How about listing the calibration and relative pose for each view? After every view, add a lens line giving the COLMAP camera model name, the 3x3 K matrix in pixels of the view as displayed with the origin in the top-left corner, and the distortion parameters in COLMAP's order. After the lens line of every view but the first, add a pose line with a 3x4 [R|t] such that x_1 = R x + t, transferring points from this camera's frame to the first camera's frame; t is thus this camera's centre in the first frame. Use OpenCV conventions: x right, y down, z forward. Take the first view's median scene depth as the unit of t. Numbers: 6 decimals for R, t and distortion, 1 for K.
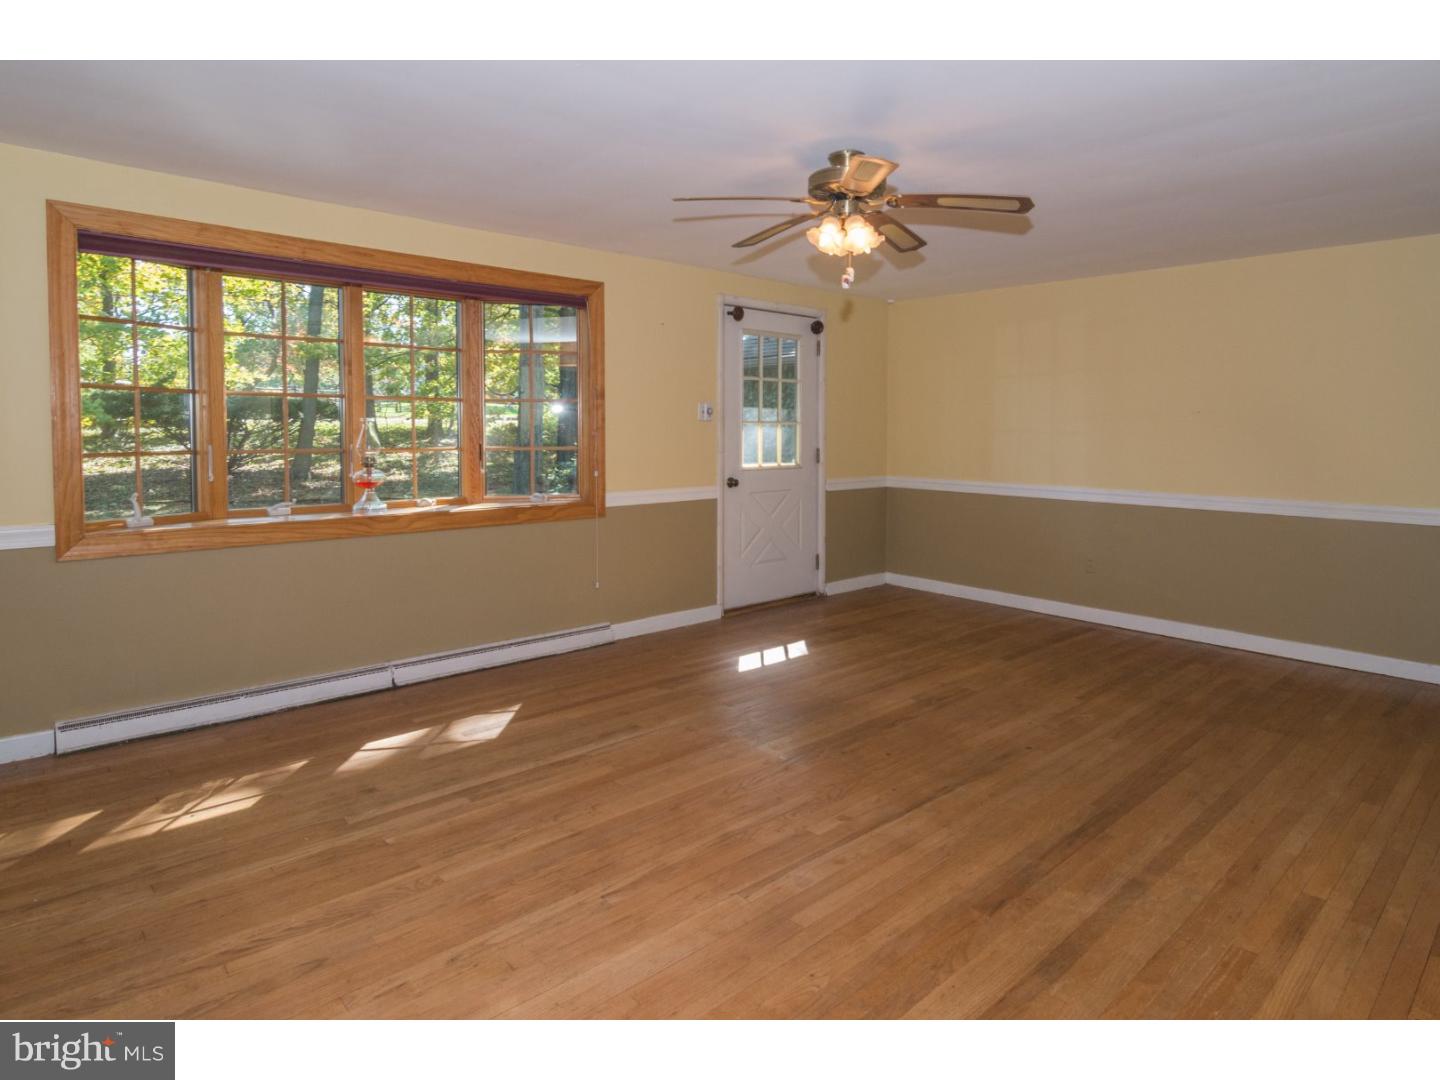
lens RADIAL K [[772.1, 0, 717.0], [0, 772.1, 515.0], [0, 0, 1]] dist [0.000537, -0.000185]
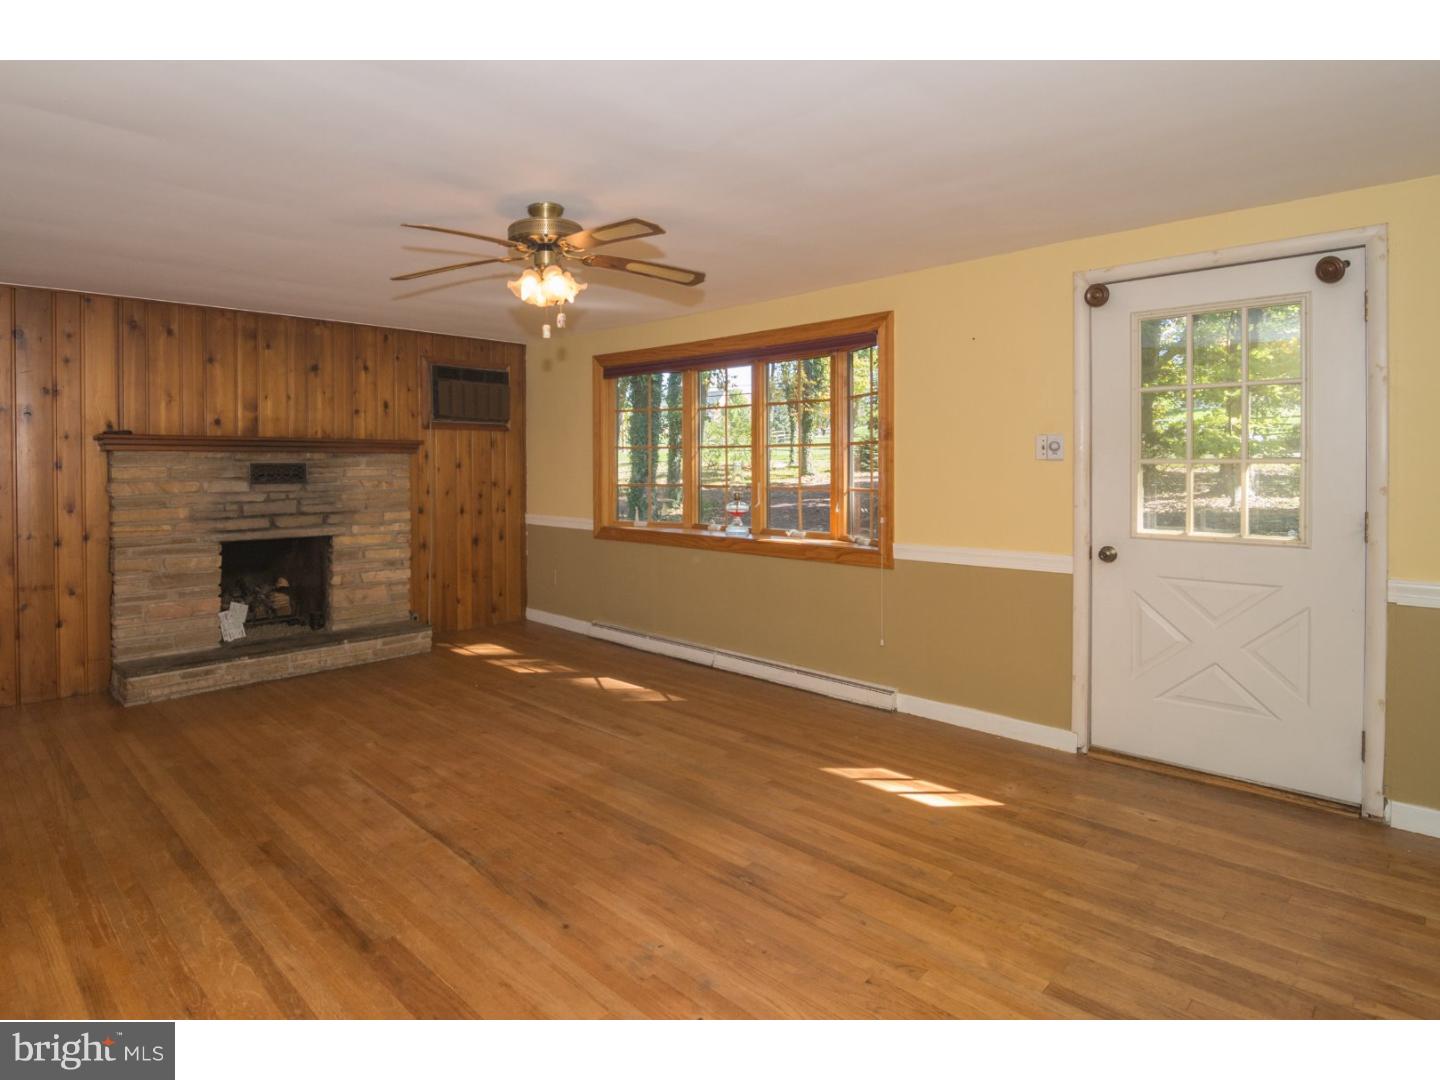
lens RADIAL K [[808.2, 0, 720.0], [0, 808.2, 540.0], [0, 0, 1]] dist [-0.016780, -0.000287]
pose [[0.080375, 0.088576, -0.992821, 0.818882], [-0.106485, 0.991107, 0.079803, -0.090734], [0.991061, 0.099306, 0.089092, 0.762197]]
